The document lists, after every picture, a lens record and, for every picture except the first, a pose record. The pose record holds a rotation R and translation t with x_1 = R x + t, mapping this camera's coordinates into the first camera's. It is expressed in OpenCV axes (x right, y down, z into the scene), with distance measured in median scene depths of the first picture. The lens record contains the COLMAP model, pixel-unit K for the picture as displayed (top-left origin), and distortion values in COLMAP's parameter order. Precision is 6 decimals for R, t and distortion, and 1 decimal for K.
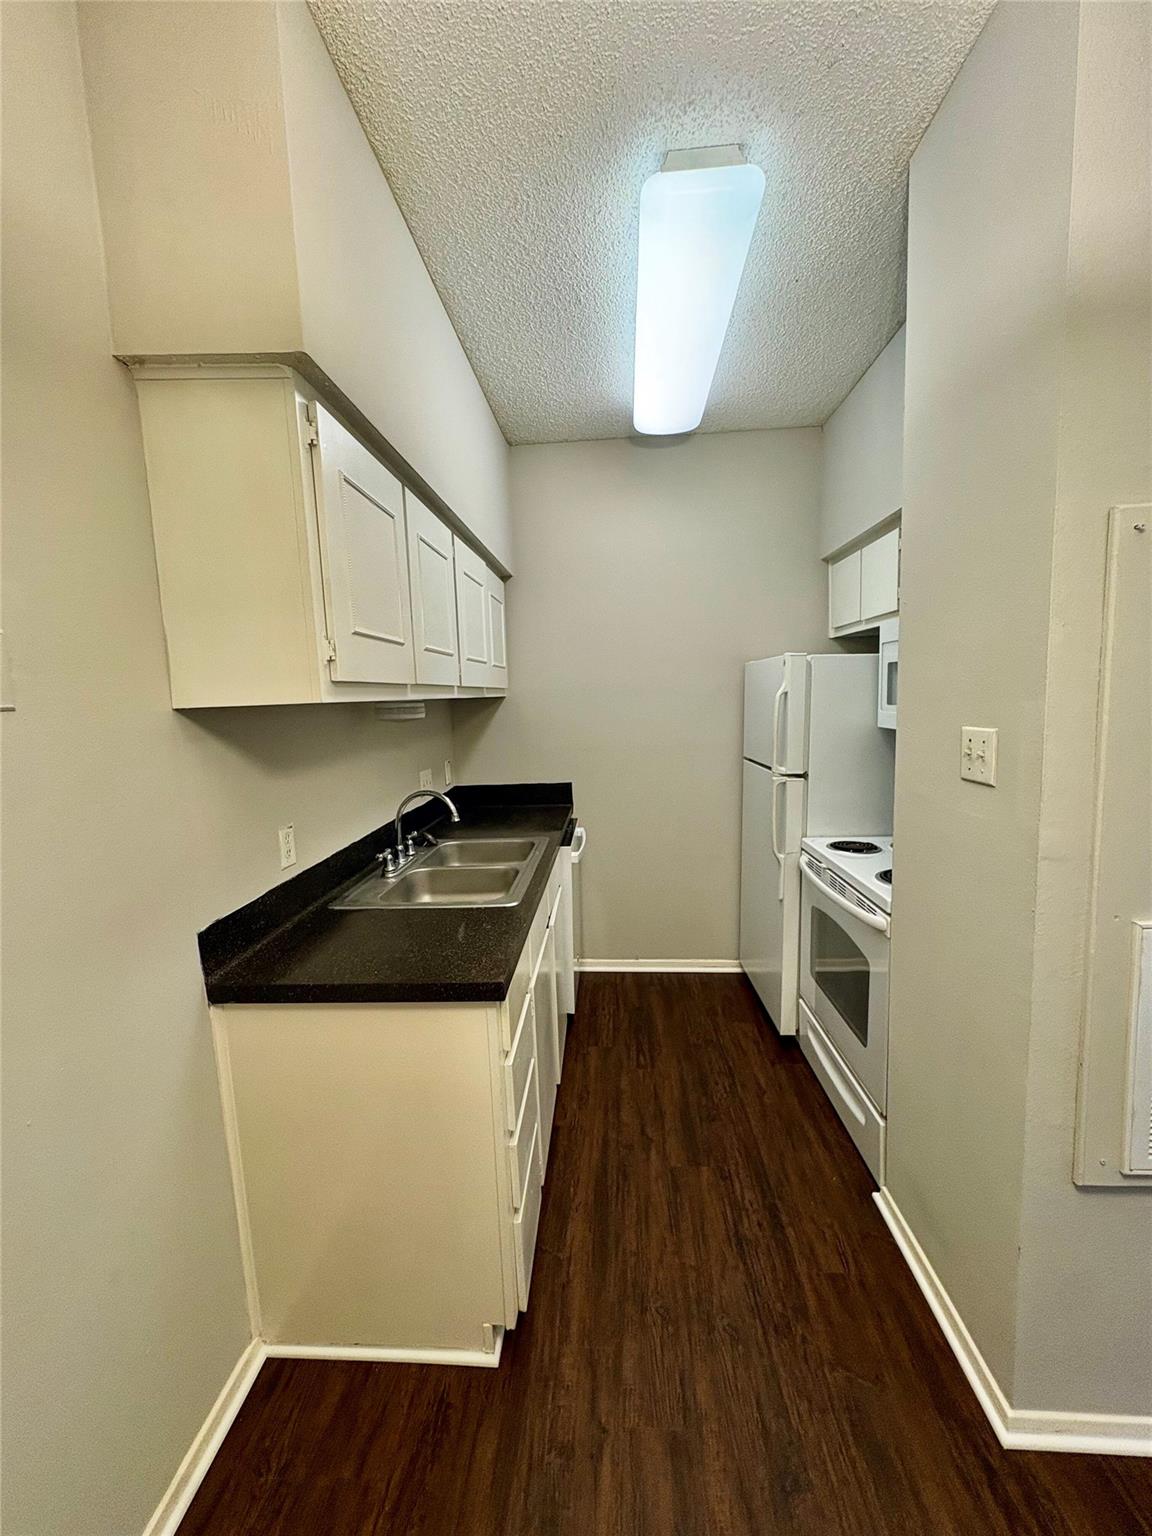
lens RADIAL K [[613.0, 0, 573.5], [0, 613.0, 770.8], [0, 0, 1]] dist [0.000138, 0.000664]
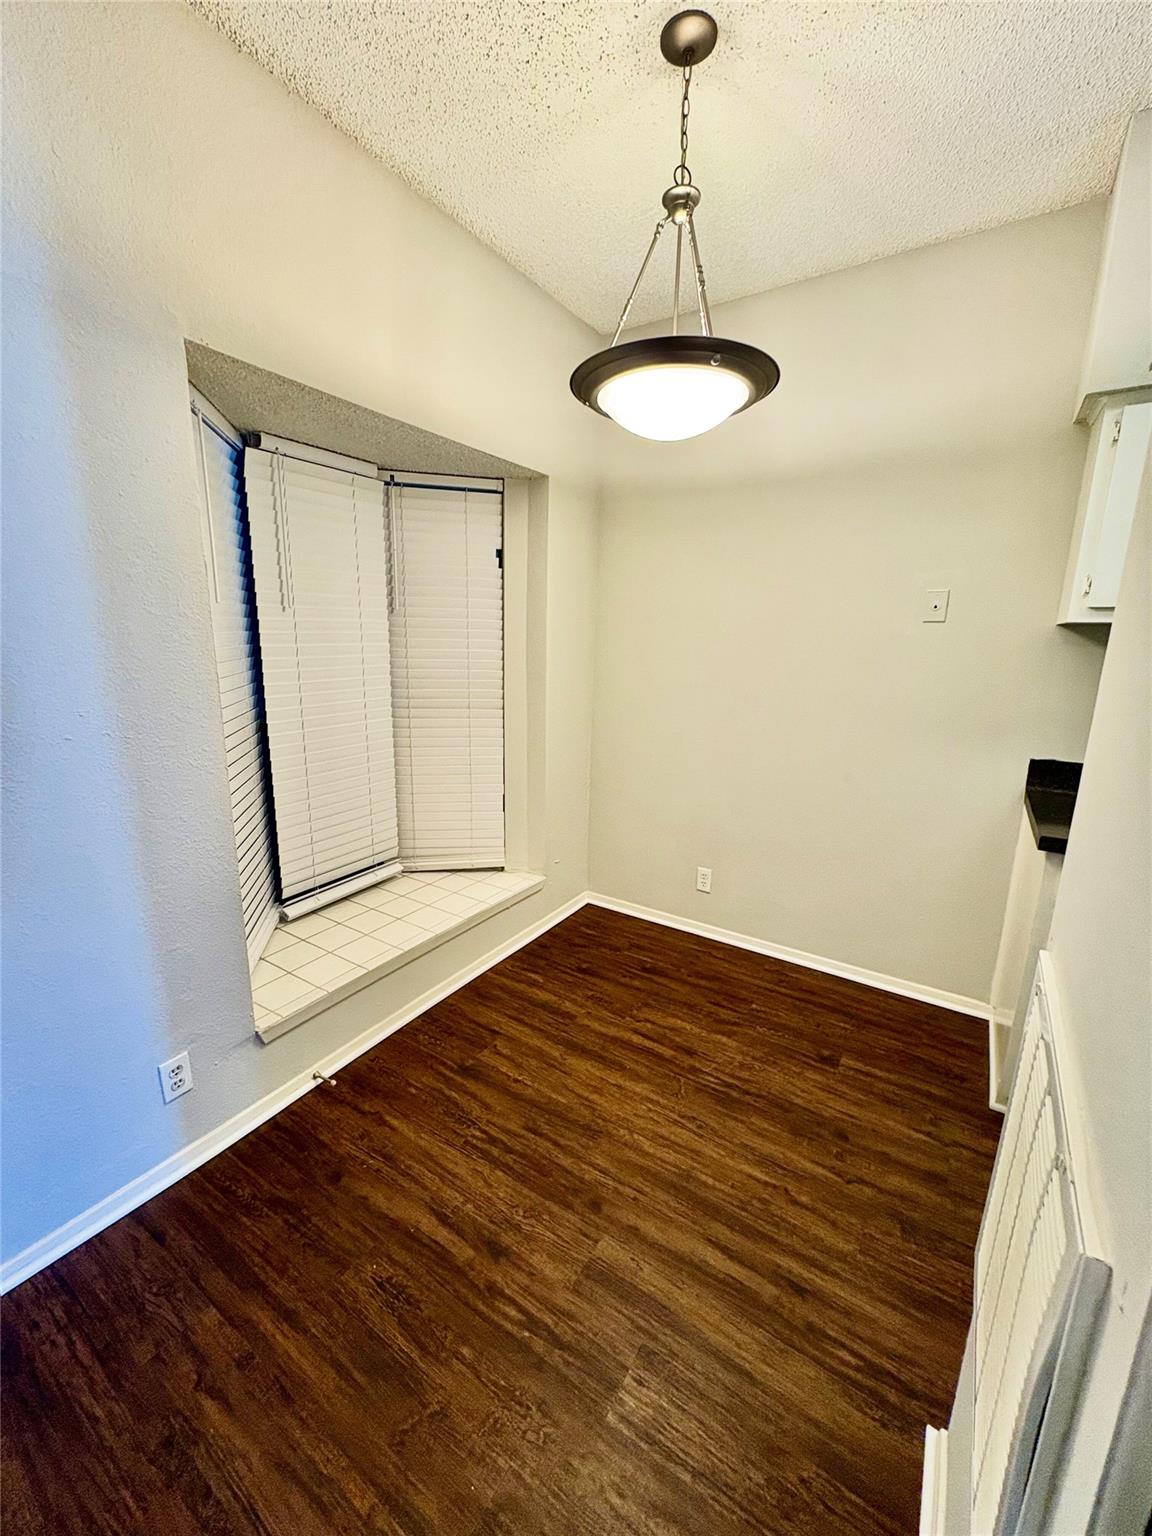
lens RADIAL K [[613.0, 0, 573.5], [0, 613.0, 770.8], [0, 0, 1]] dist [0.000138, 0.000664]
pose [[-0.493257, 0.218761, -0.841927, 0.806718], [-0.104334, 0.945997, 0.306927, -0.052917], [0.863604, 0.239235, -0.443796, 0.365428]]
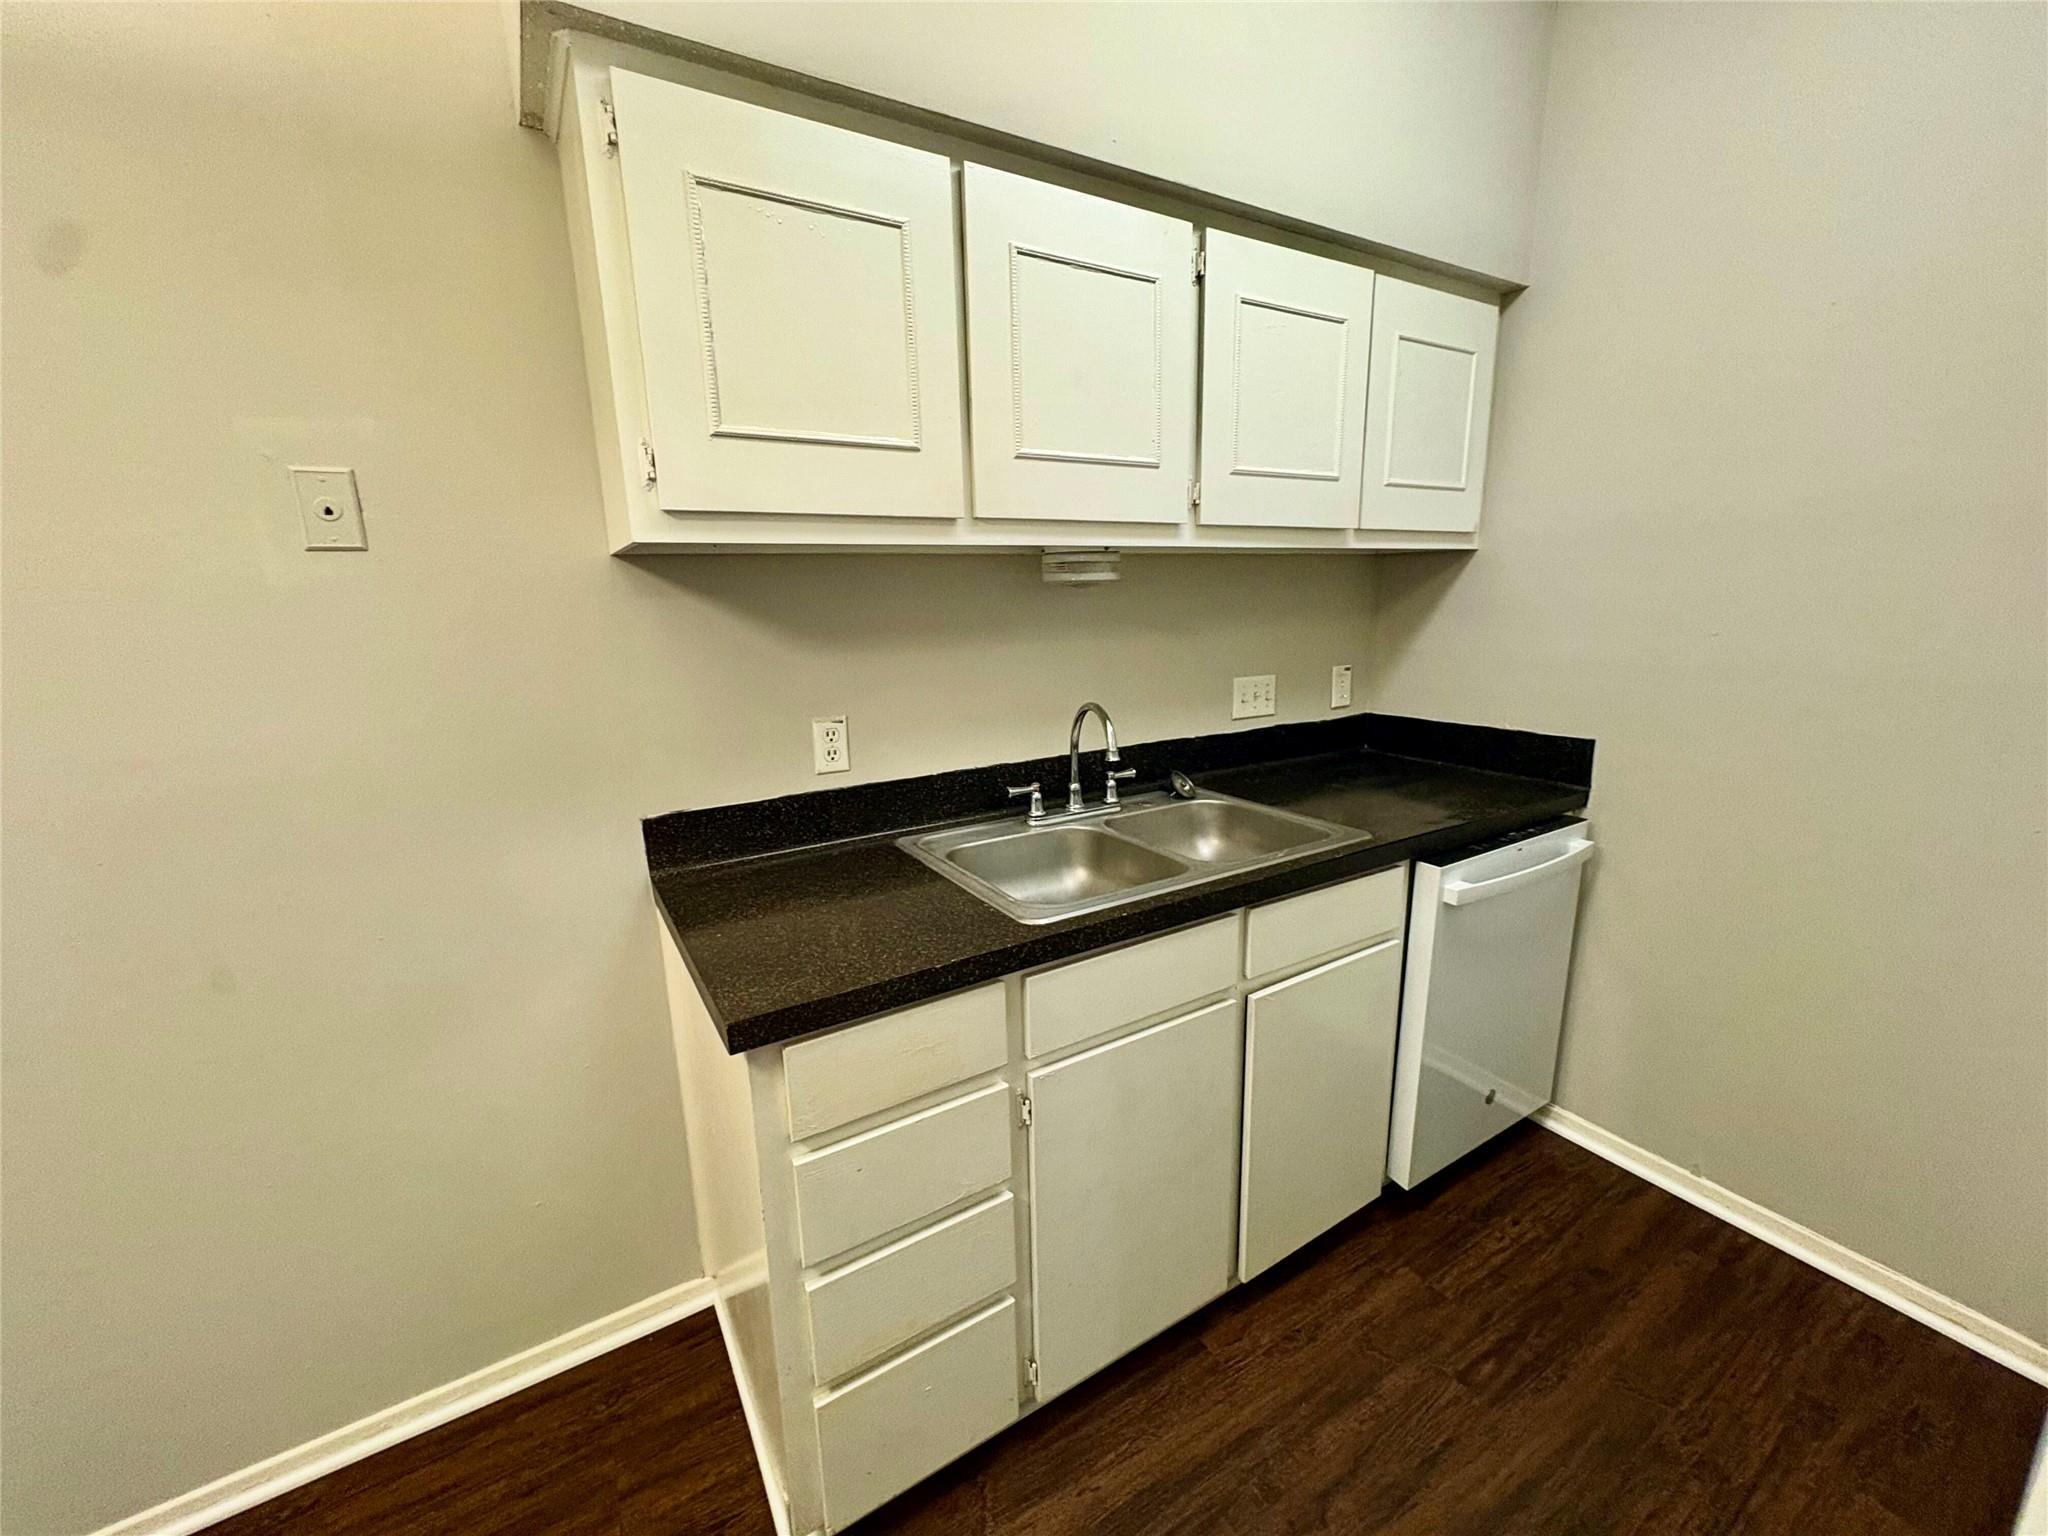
lens RADIAL K [[820.7, 0, 1028.8], [0, 820.7, 765.0], [0, 0, 1]] dist [-0.000402, 0.000424]
pose [[0.576021, 0.193100, -0.794300, 0.337749], [-0.098698, 0.981018, 0.166918, -0.032381], [0.811455, -0.017753, 0.584146, 0.420974]]
